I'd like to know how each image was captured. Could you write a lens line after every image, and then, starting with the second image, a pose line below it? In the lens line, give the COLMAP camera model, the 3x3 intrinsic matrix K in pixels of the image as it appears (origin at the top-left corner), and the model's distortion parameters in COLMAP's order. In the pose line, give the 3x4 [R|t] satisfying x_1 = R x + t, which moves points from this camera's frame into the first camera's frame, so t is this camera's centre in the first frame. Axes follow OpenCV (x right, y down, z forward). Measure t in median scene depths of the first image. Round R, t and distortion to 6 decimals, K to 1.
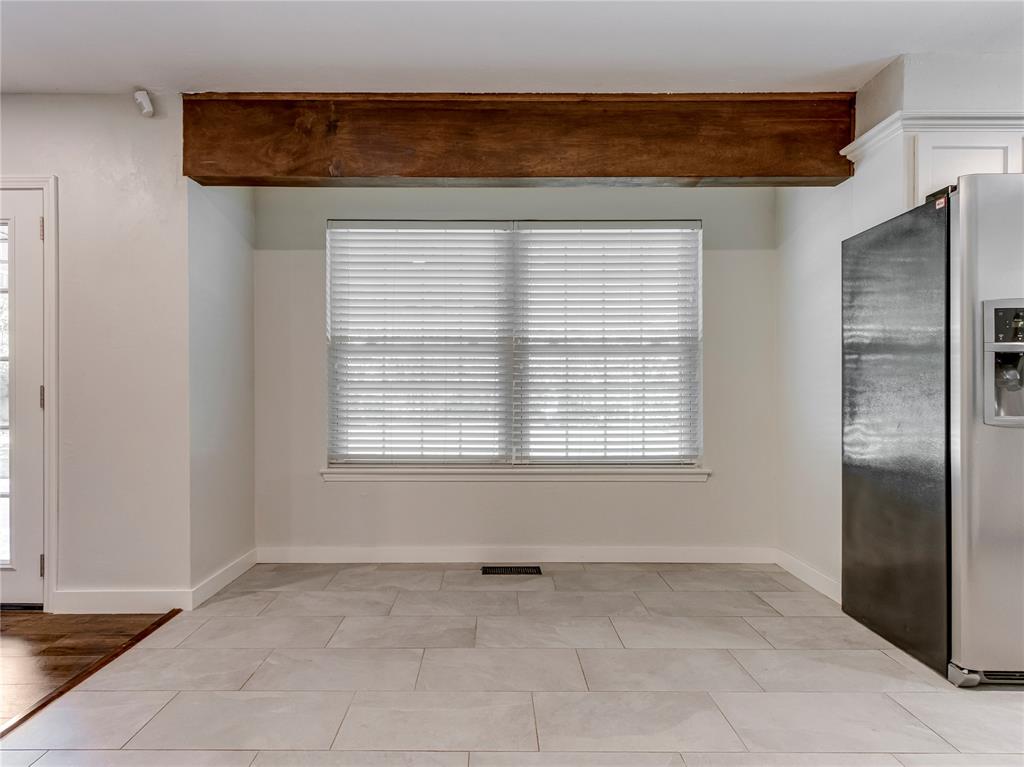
lens RADIAL K [[534.5, 0, 512.0], [0, 534.5, 383.5], [0, 0, 1]] dist [0.018741, -0.001708]
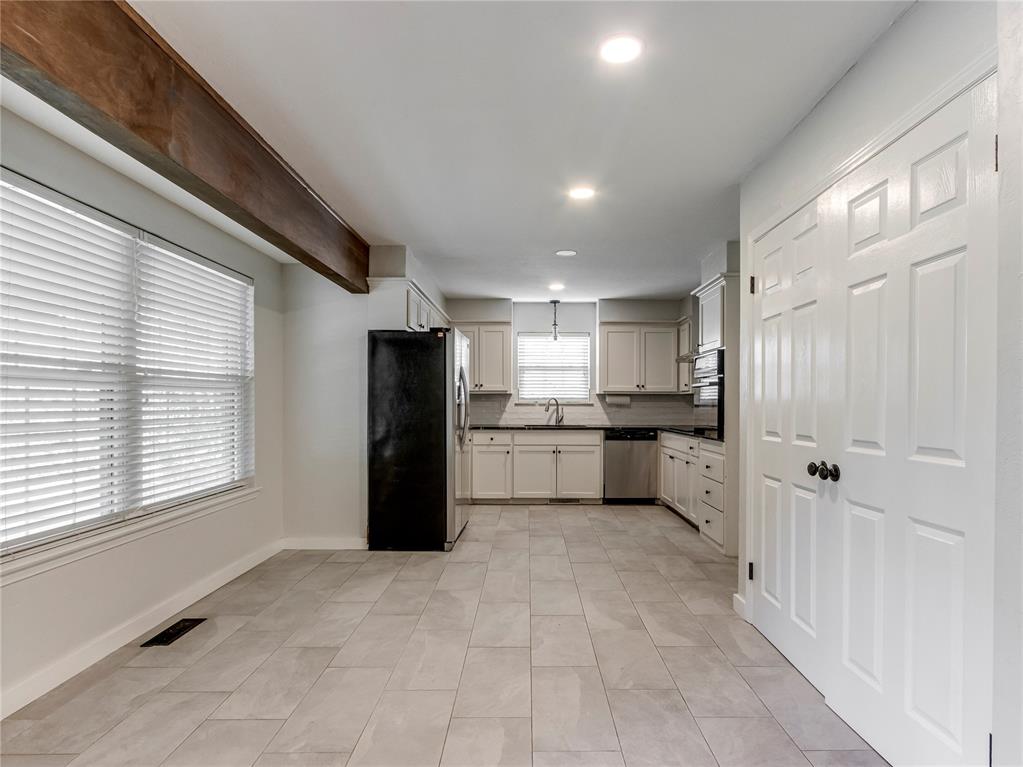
lens RADIAL K [[537.1, 0, 519.3], [0, 537.1, 389.7], [0, 0, 1]] dist [-0.001946, -0.000839]
pose [[0.023995, 0.023077, 0.999446, -1.100270], [-0.012439, 0.999663, -0.022784, -0.051258], [-0.999635, -0.011886, 0.024274, 0.504408]]
